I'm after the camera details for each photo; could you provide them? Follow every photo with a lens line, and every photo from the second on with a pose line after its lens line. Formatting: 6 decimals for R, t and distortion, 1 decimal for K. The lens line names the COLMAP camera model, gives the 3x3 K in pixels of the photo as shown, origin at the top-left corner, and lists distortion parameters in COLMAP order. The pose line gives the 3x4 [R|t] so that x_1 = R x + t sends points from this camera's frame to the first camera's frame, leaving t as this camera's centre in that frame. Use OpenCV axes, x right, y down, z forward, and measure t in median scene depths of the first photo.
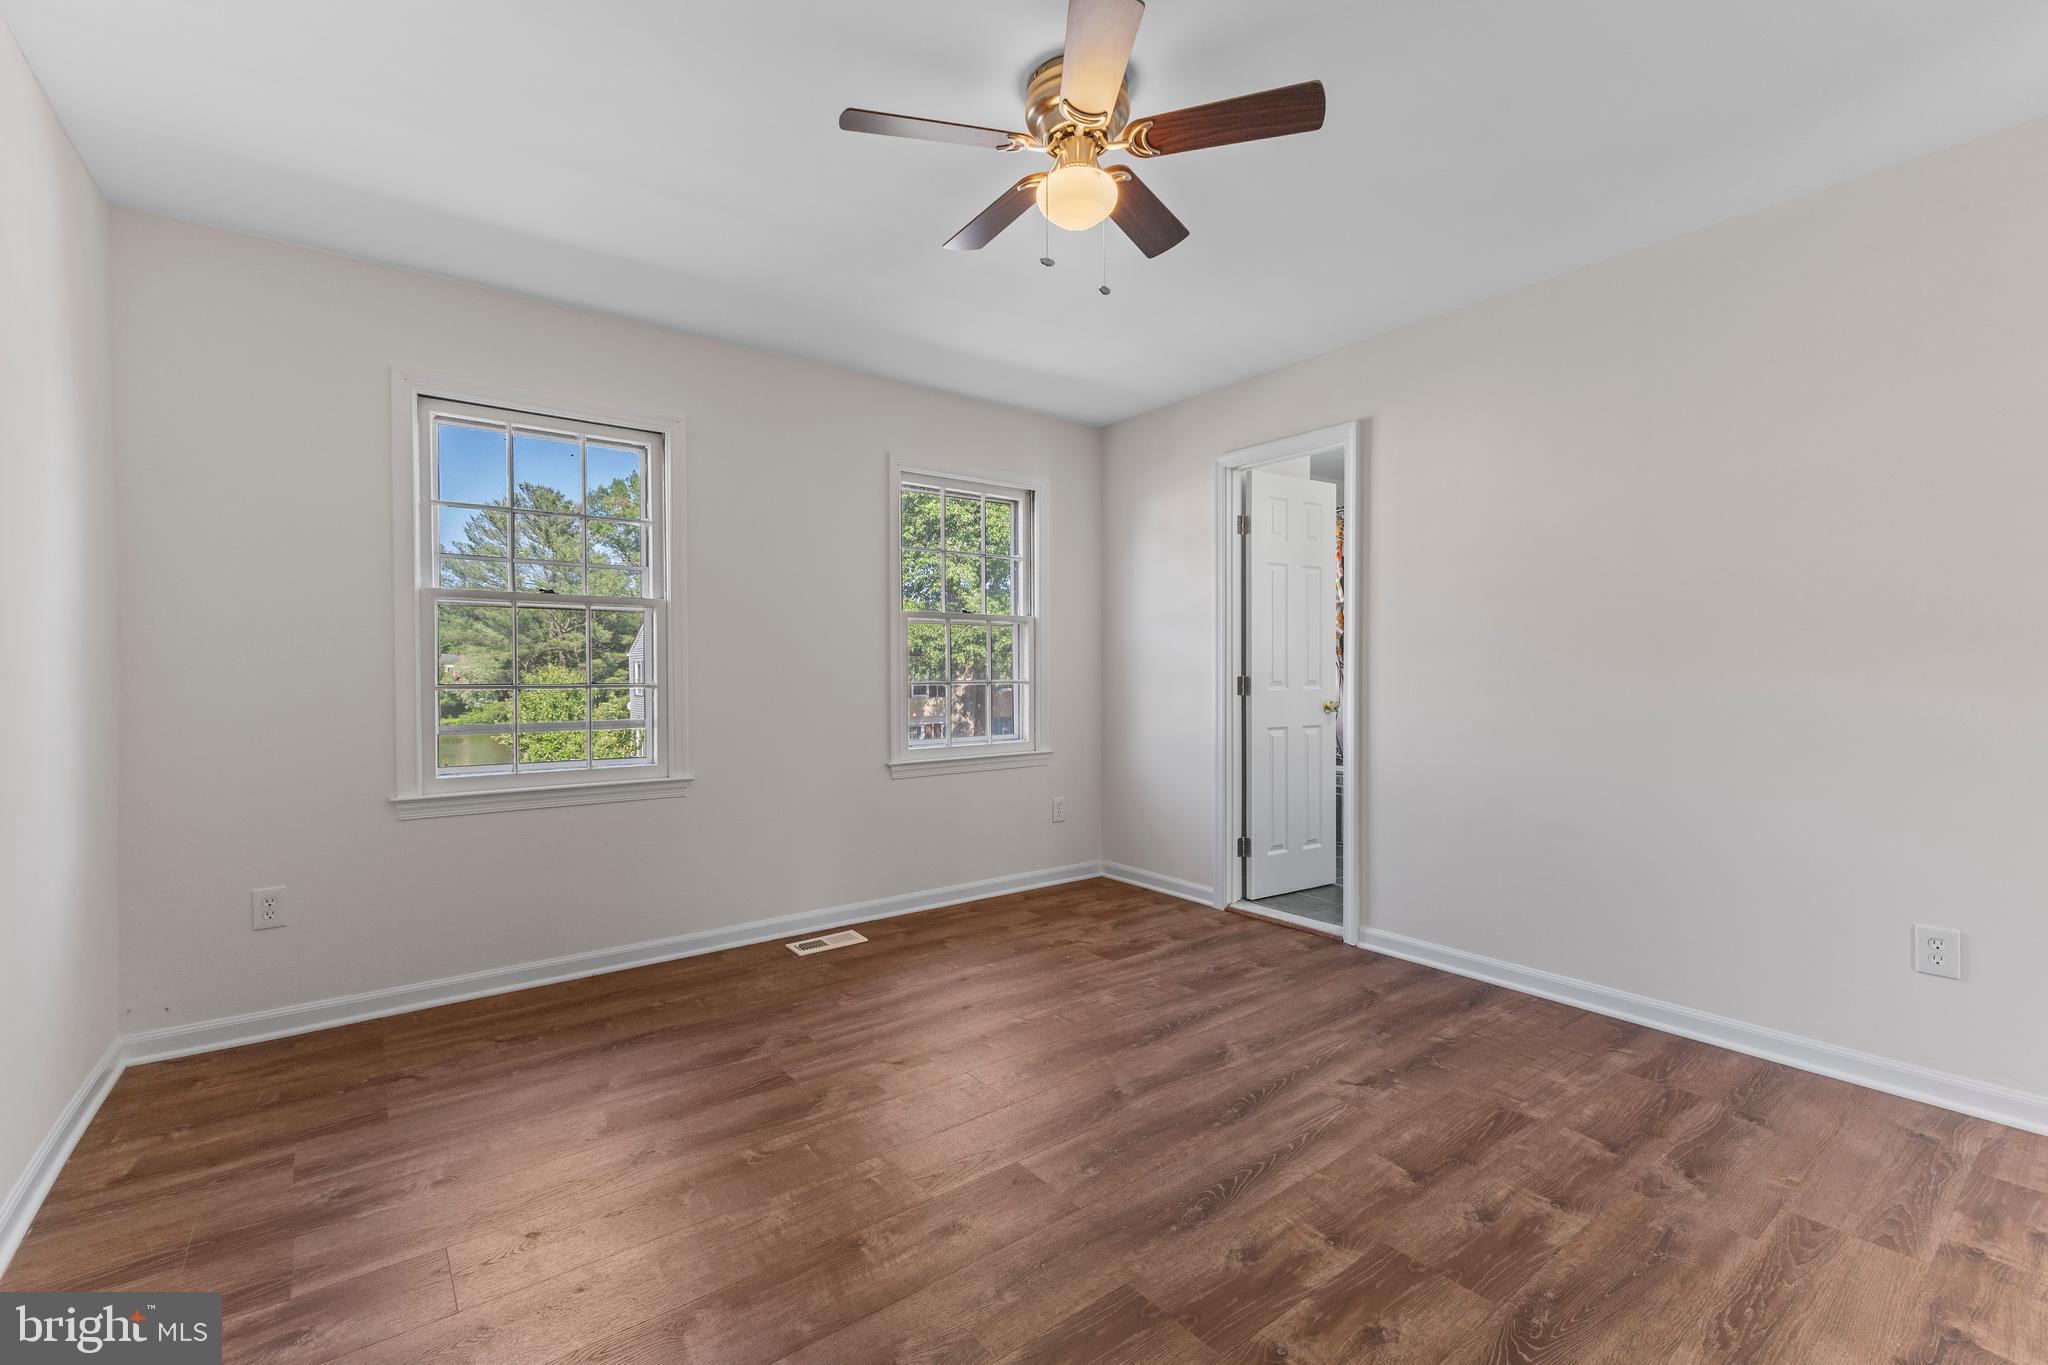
lens RADIAL K [[886.2, 0, 1027.8], [0, 886.2, 685.0], [0, 0, 1]] dist [0.013469, -0.000864]
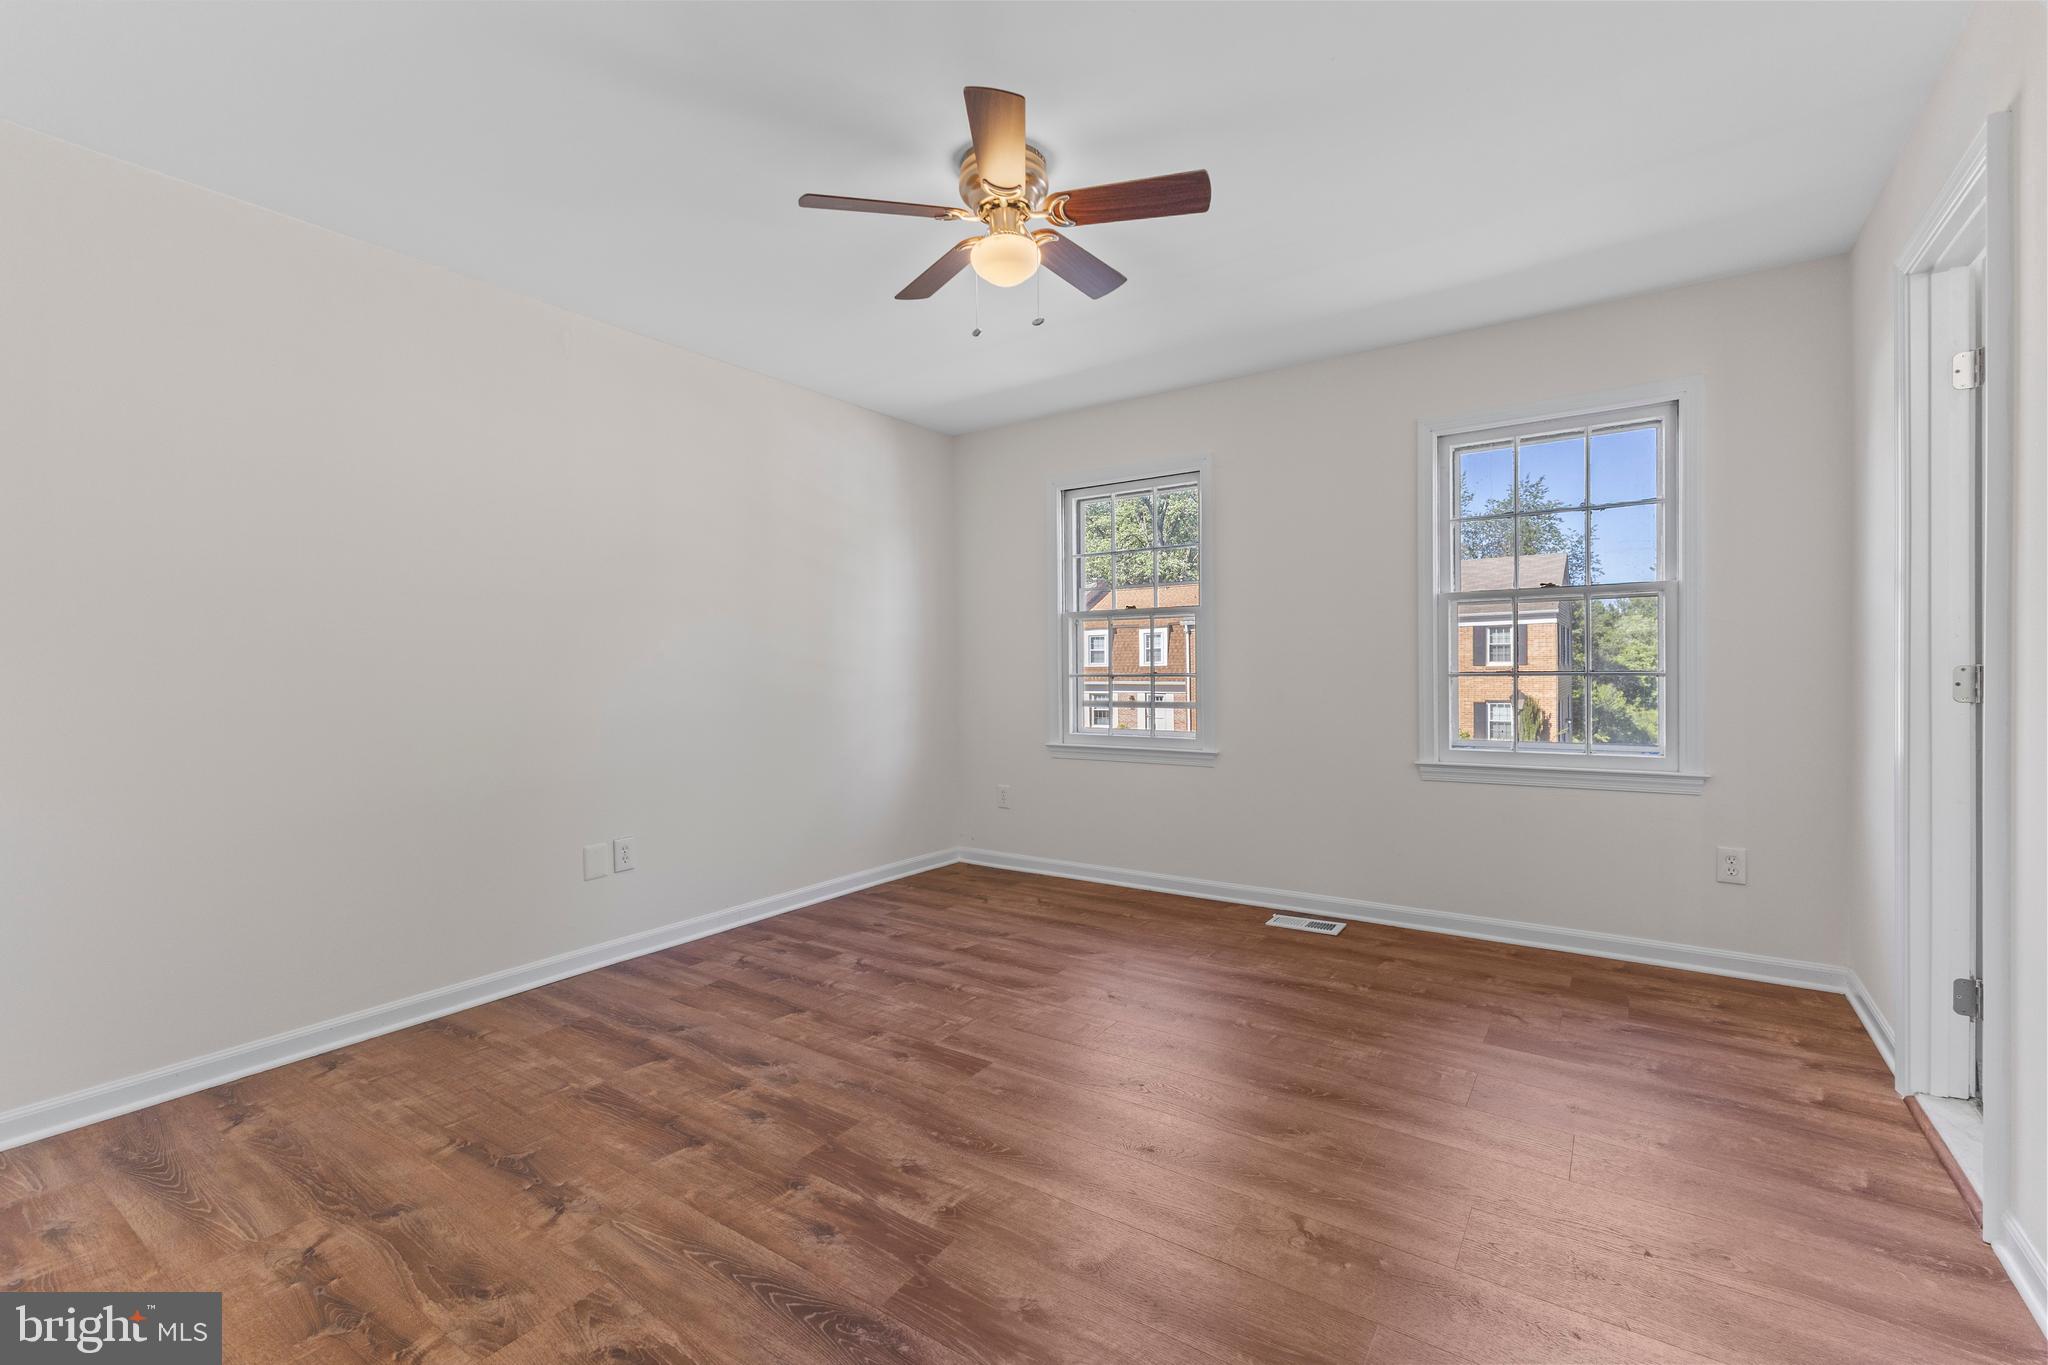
lens RADIAL K [[886.2, 0, 1023.2], [0, 886.2, 670.8], [0, 0, 1]] dist [0.013469, -0.000864]
pose [[0.300424, 0.002745, -0.953802, 0.722404], [-0.000990, 0.999996, 0.002566, -0.009144], [0.953805, 0.000173, 0.300425, 0.405817]]
